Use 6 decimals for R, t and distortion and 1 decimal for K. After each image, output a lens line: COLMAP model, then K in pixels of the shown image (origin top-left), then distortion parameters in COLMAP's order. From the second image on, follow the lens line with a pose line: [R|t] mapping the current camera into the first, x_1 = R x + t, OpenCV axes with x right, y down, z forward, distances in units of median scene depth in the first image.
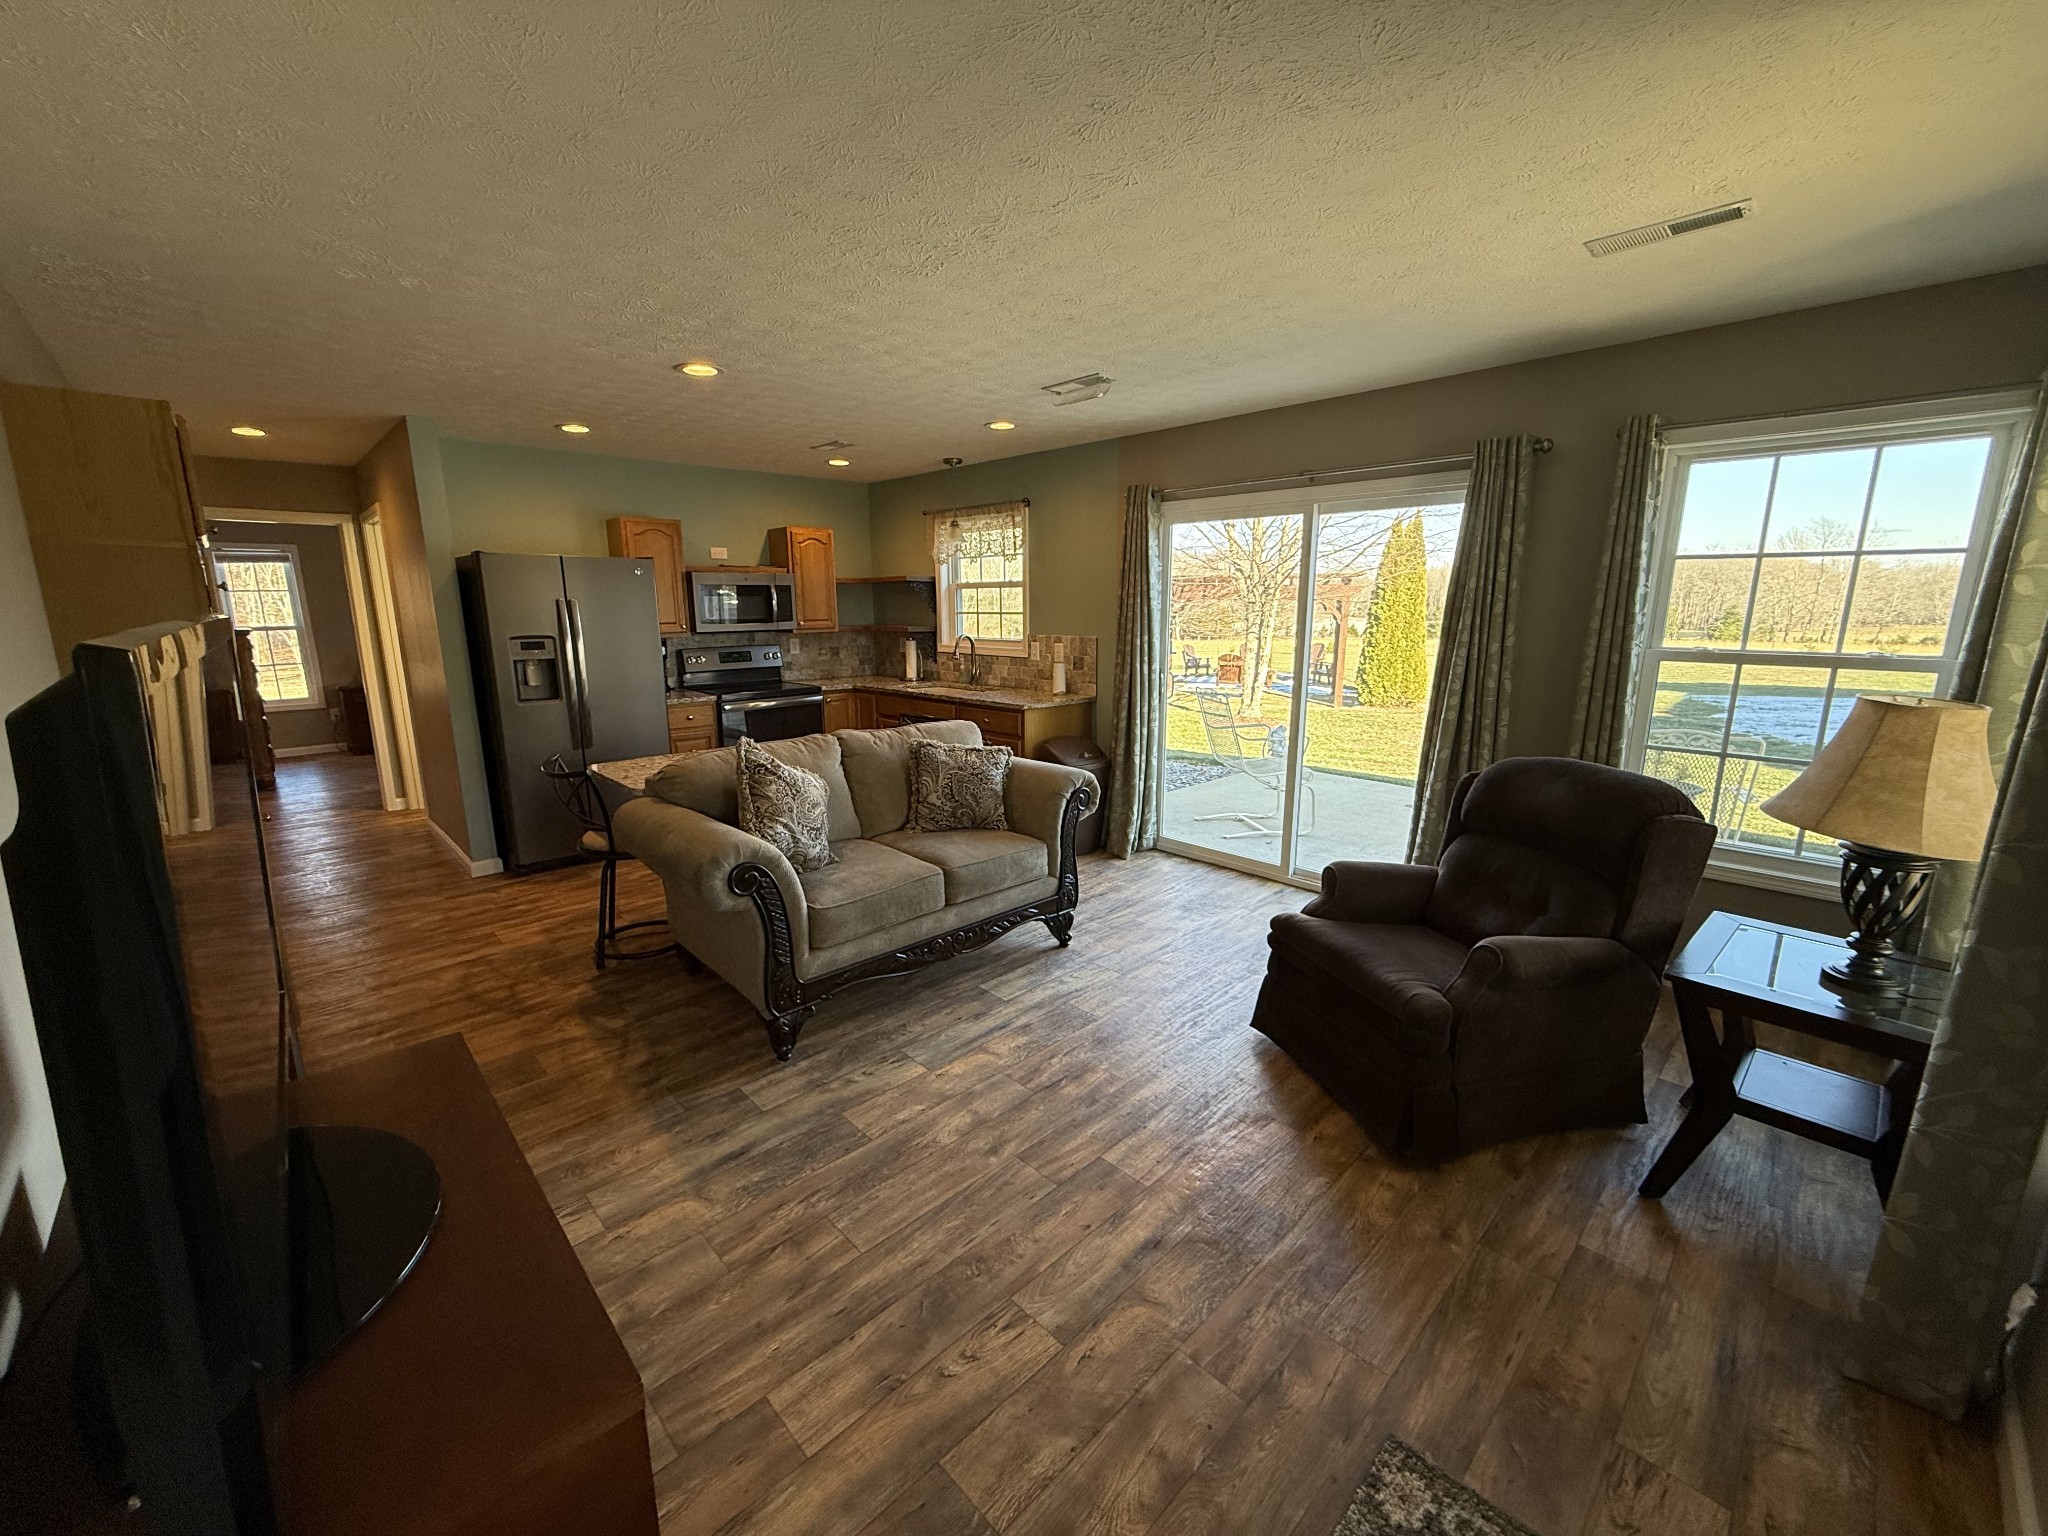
lens RADIAL K [[806.5, 0, 1016.4], [0, 806.5, 767.1], [0, 0, 1]] dist [-0.011598, -0.002361]
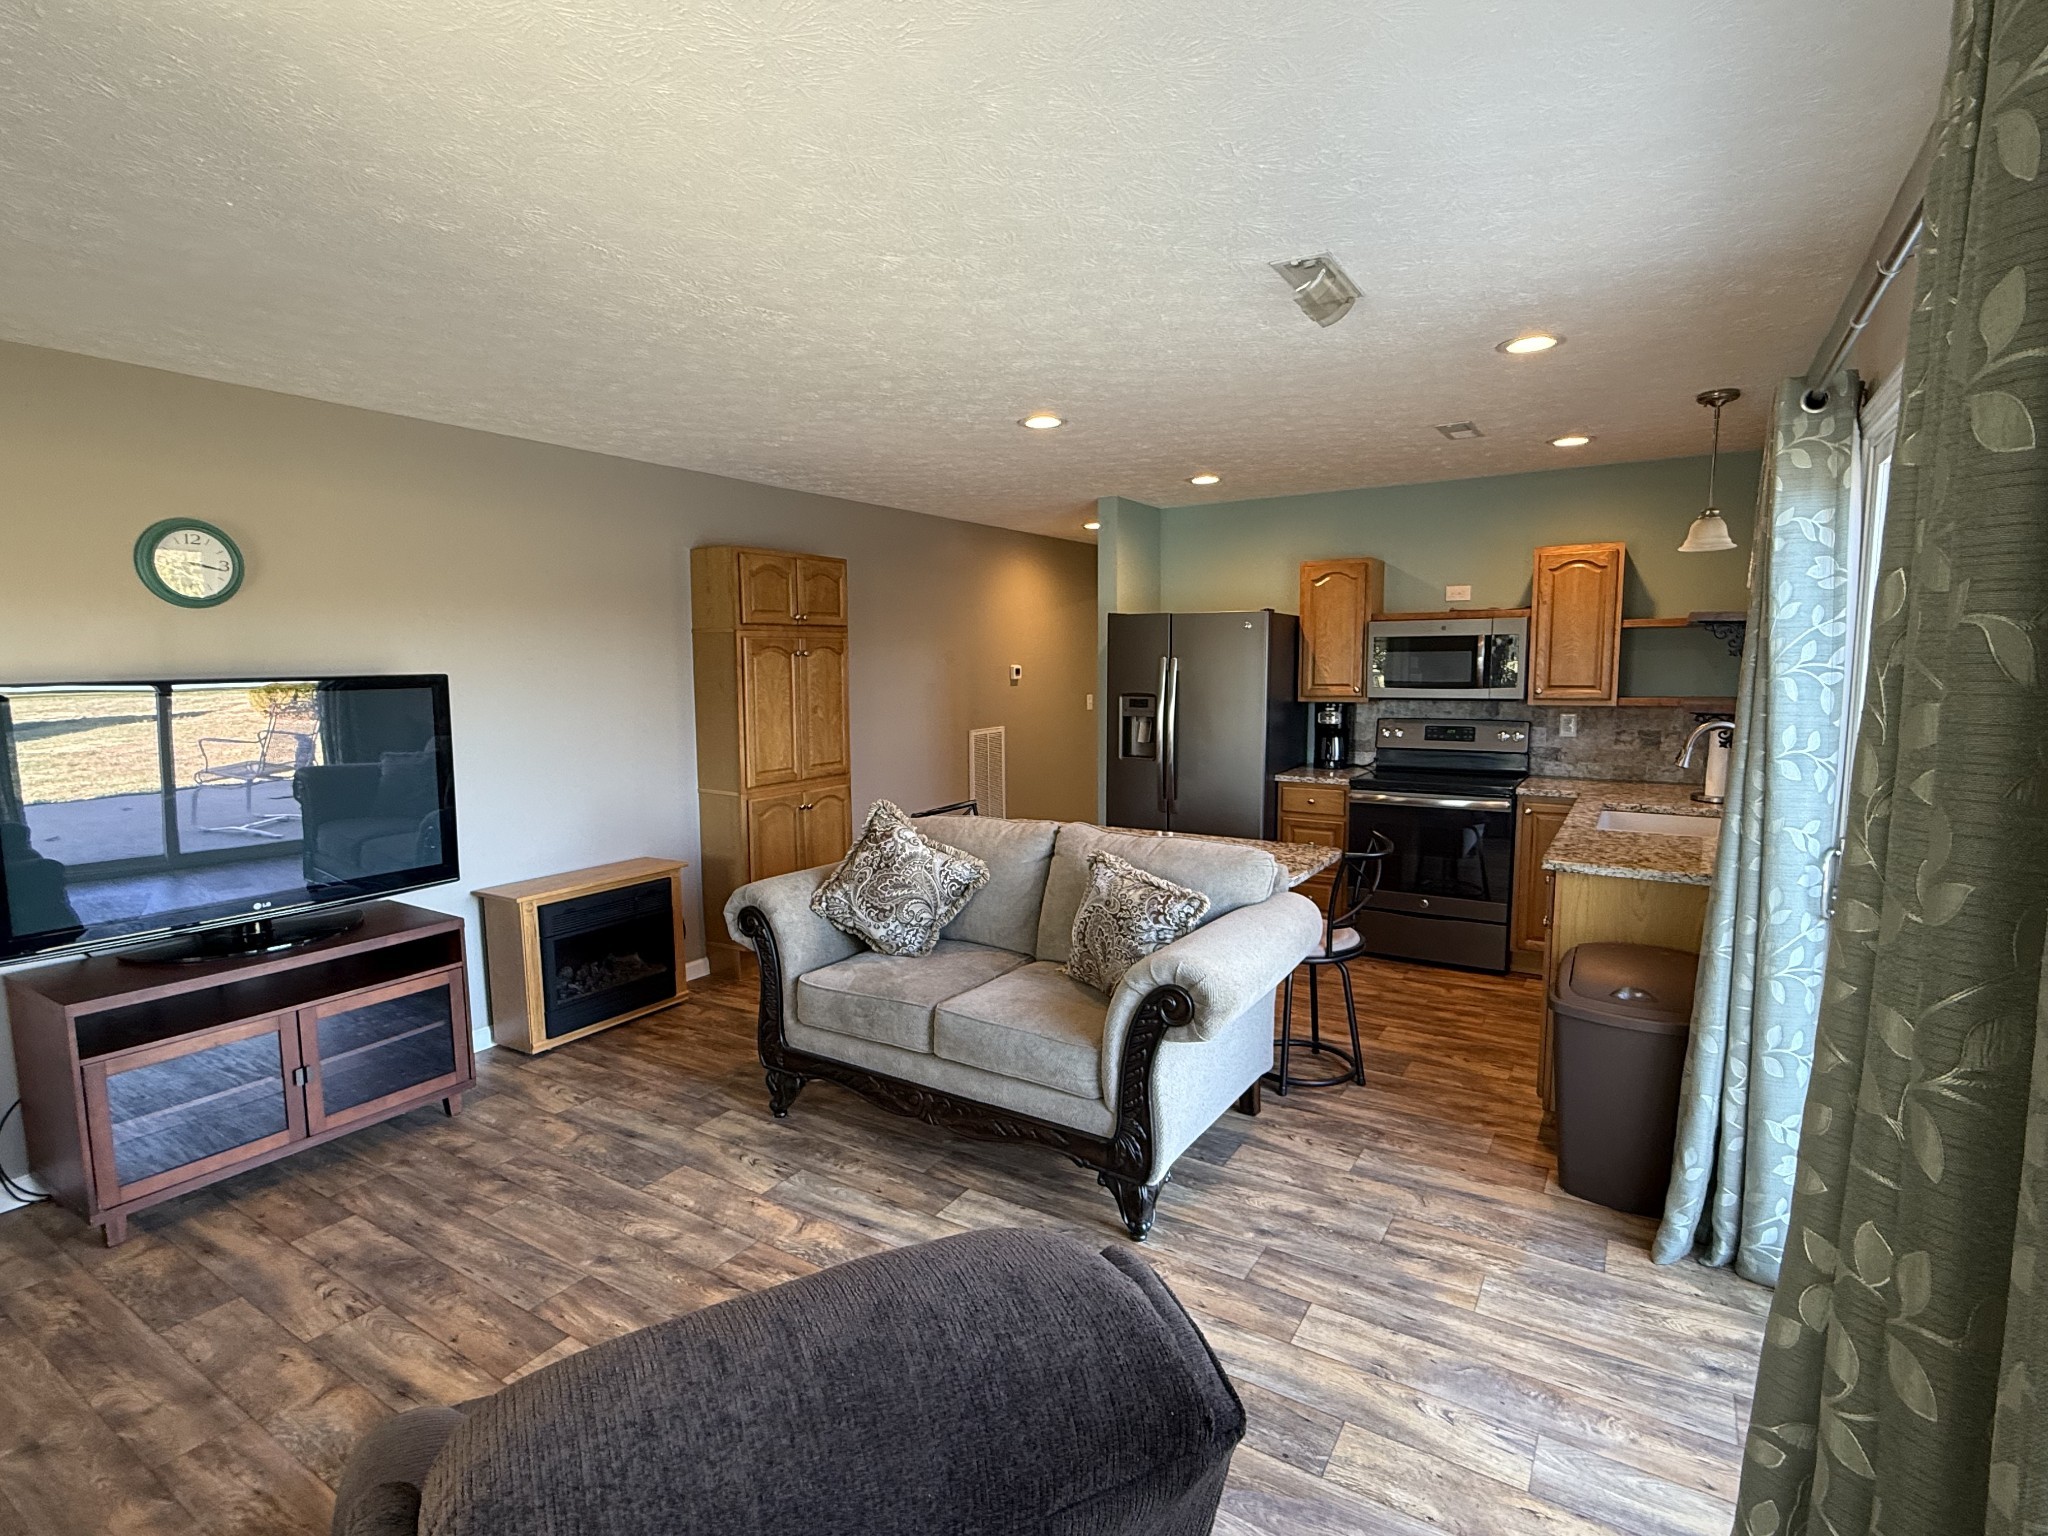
lens RADIAL K [[1019.2, 0, 1019.6], [0, 1019.2, 768.7], [0, 0, 1]] dist [0.008200, -0.002241]
pose [[0.241653, 0.104762, -0.964691, 0.375816], [-0.189226, 0.980157, 0.059041, -0.075188], [0.951734, 0.168277, 0.256682, 0.345248]]
